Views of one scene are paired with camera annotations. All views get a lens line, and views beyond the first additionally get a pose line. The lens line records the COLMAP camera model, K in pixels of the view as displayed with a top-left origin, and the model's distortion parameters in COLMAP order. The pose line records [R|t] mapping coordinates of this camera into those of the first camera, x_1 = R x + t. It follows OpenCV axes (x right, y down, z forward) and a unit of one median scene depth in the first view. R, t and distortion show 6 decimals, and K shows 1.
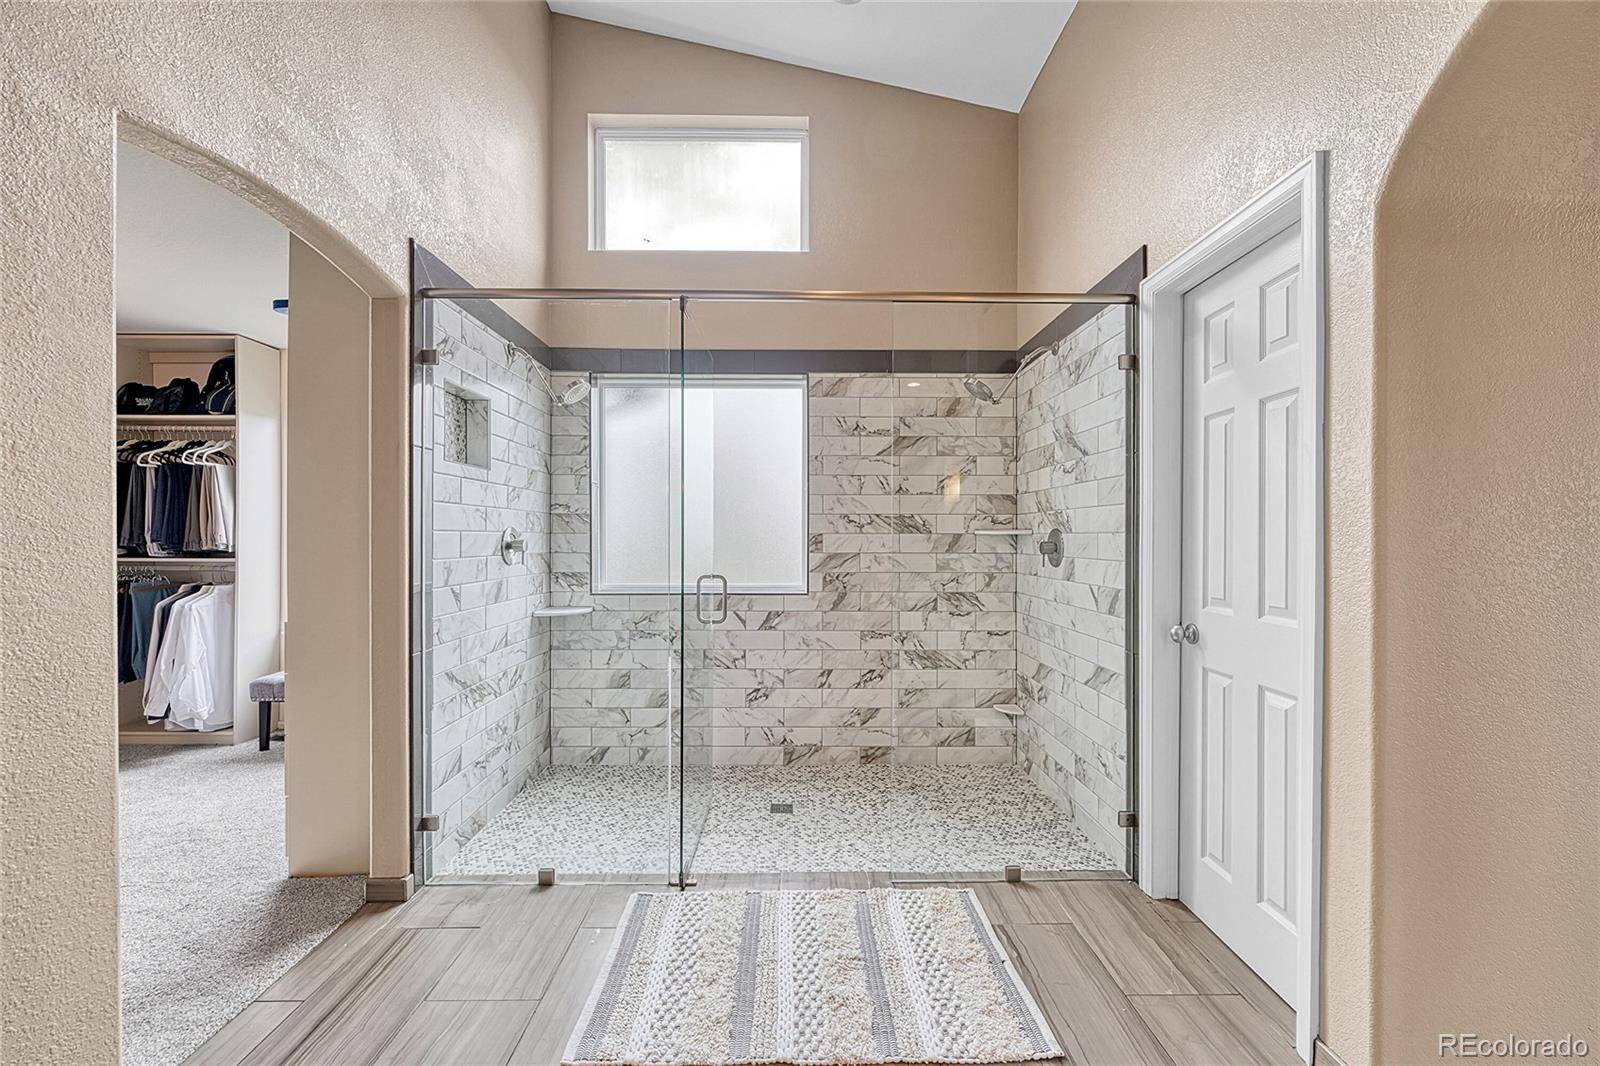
lens RADIAL K [[632.5, 0, 800.8], [0, 632.5, 543.5], [0, 0, 1]] dist [-0.006220, 0.000768]
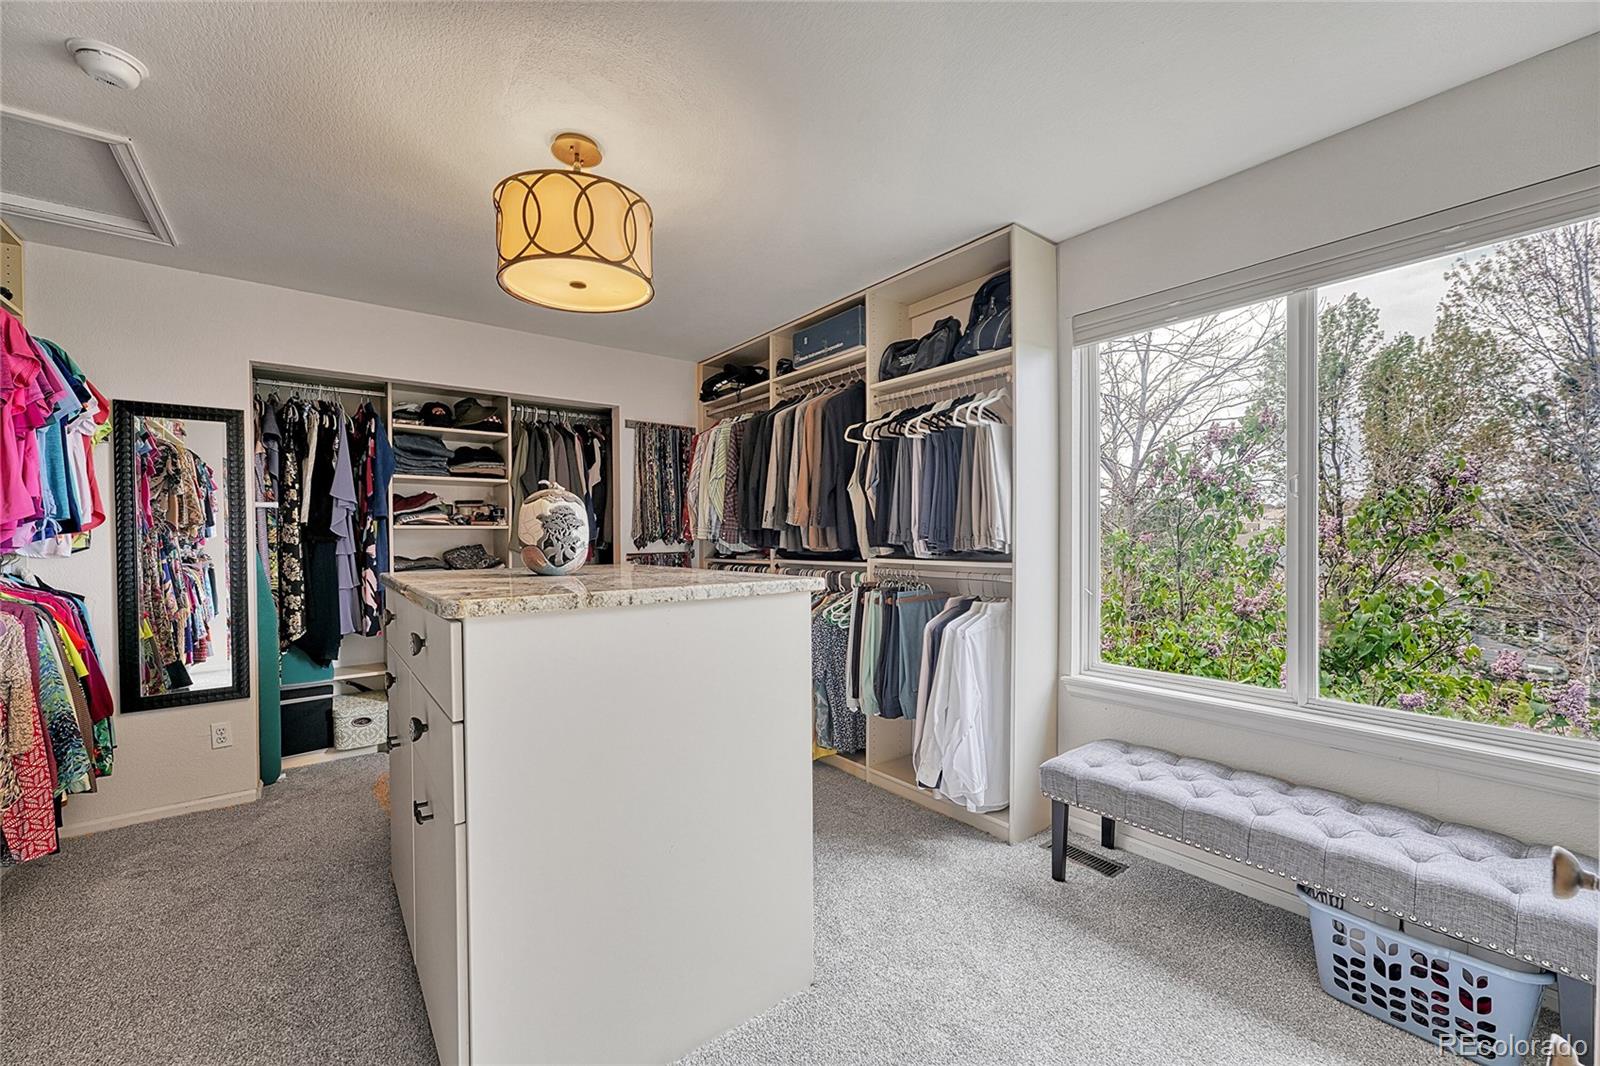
lens RADIAL K [[632.5, 0, 793.0], [0, 632.5, 545.0], [0, 0, 1]] dist [-0.006220, 0.000768]
pose [[0.602674, 0.003319, -0.797981, -0.556494], [0.001058, 0.999987, 0.004958, 0.001089], [0.797987, -0.003833, 0.602663, 0.456489]]
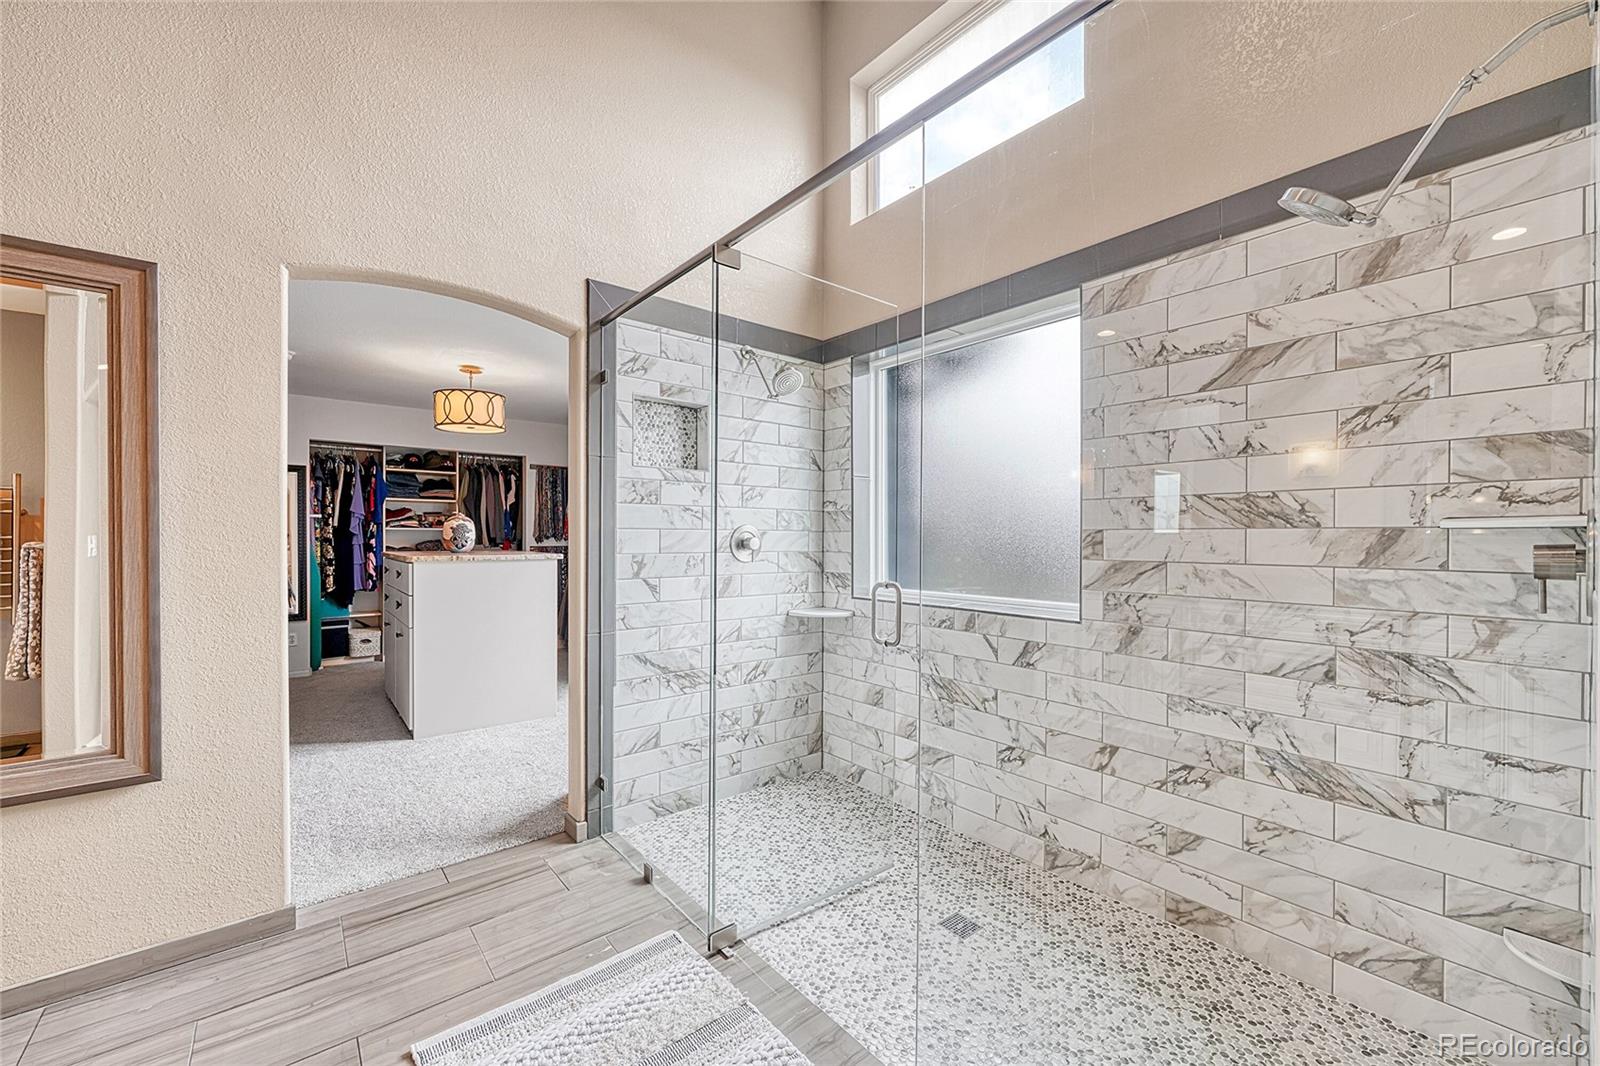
lens RADIAL K [[632.5, 0, 794.4], [0, 632.5, 542.3], [0, 0, 1]] dist [-0.006220, 0.000768]
pose [[0.618678, 0.007543, -0.785609, 0.339735], [-0.011225, 0.999937, 0.000761, 0.000051], [0.785565, 0.008348, 0.618723, 0.361534]]
